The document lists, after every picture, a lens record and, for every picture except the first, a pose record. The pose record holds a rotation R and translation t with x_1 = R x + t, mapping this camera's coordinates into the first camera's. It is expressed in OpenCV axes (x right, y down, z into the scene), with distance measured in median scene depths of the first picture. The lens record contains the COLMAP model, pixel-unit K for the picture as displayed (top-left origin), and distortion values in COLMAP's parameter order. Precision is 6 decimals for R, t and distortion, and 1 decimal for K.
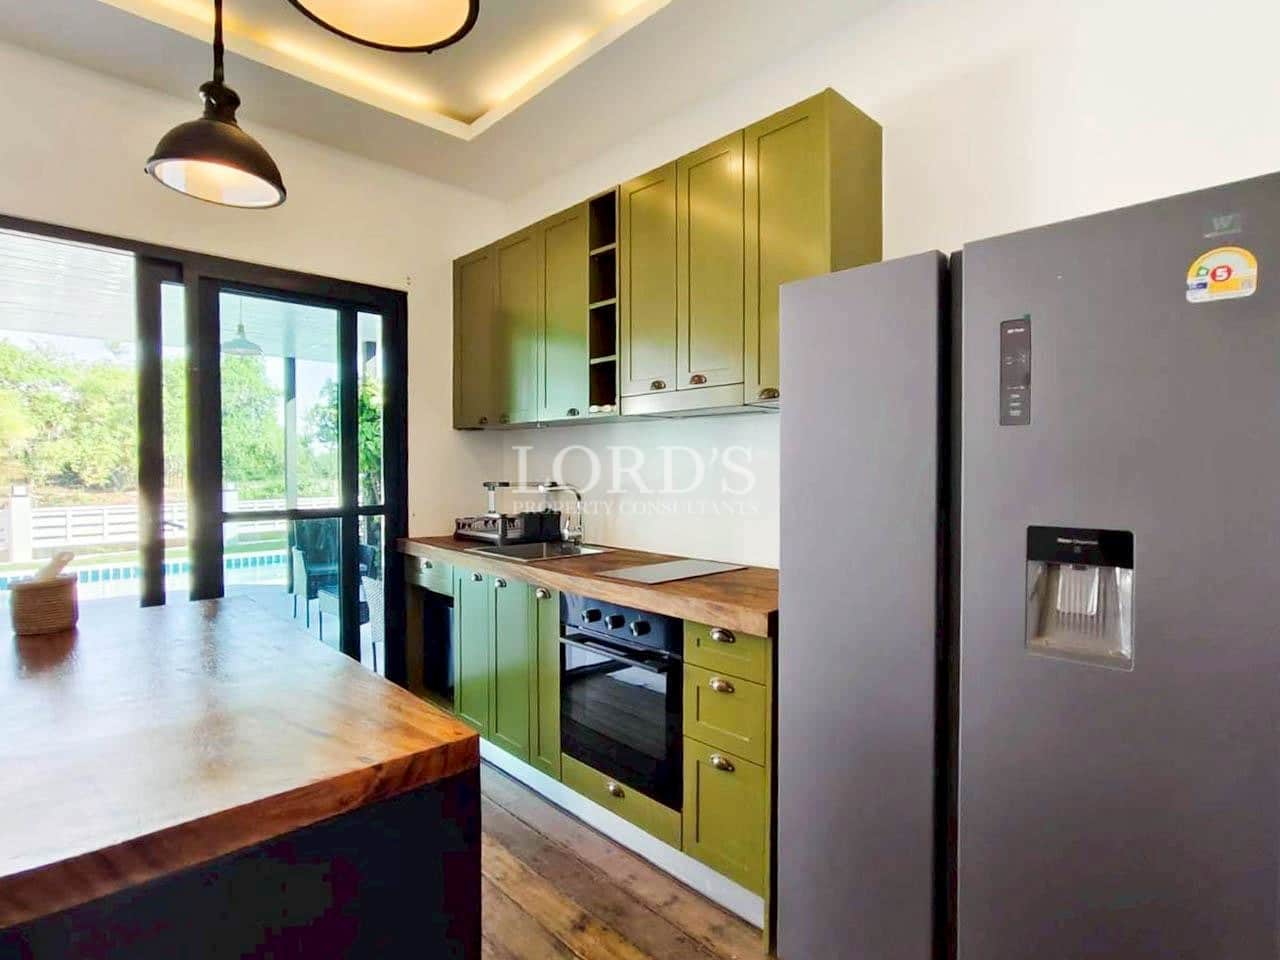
lens RADIAL K [[639.1, 0, 648.2], [0, 639.1, 472.3], [0, 0, 1]] dist [-0.012495, 0.000061]
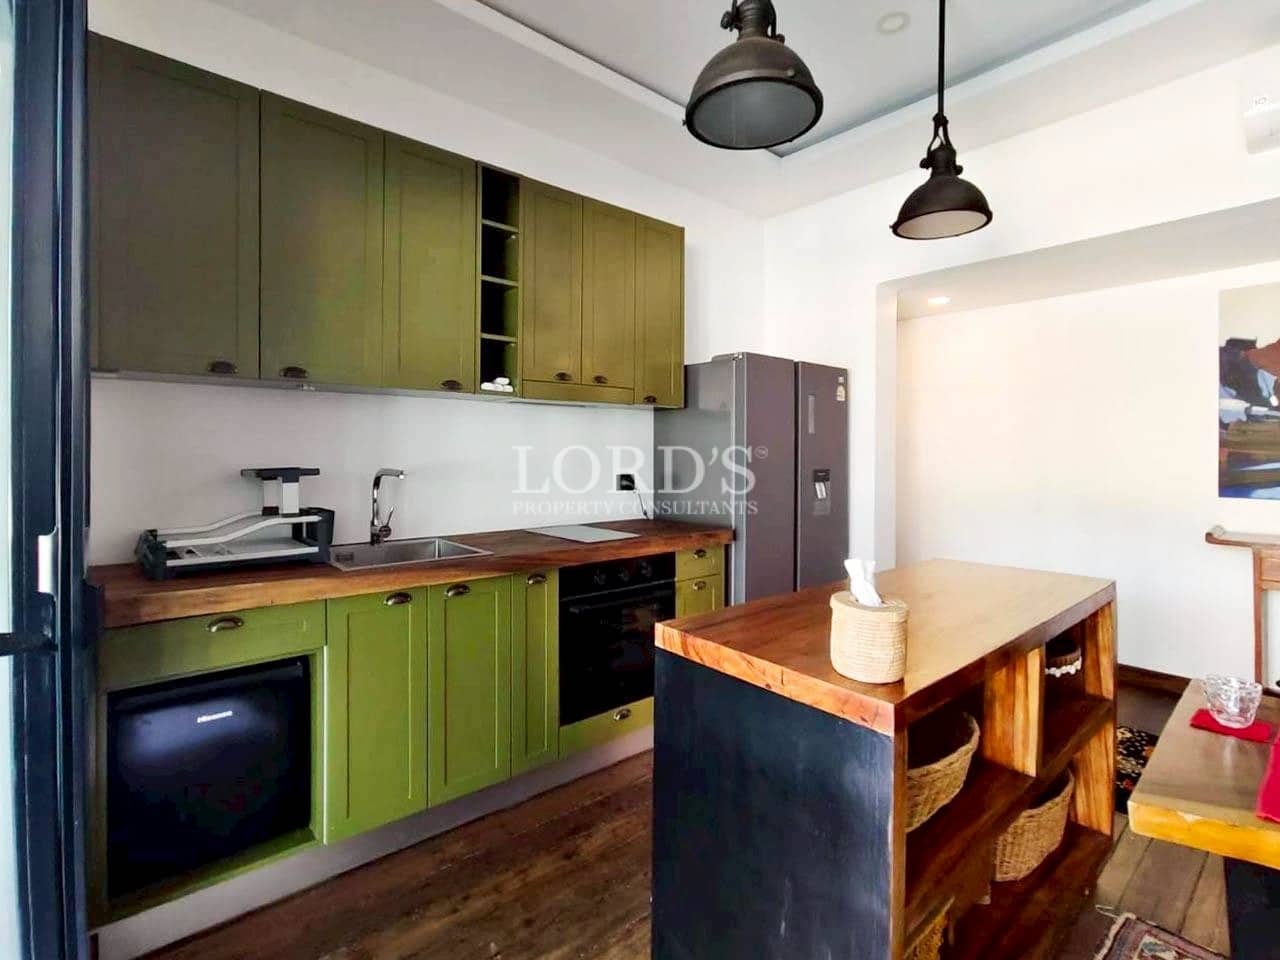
lens RADIAL K [[630.4, 0, 638.0], [0, 630.4, 452.8], [0, 0, 1]] dist [-0.023185, 0.015833]
pose [[0.061988, -0.010395, 0.998023, -1.059800], [0.007314, 0.999924, 0.009960, -0.010321], [-0.998050, 0.006682, 0.062059, 0.760036]]
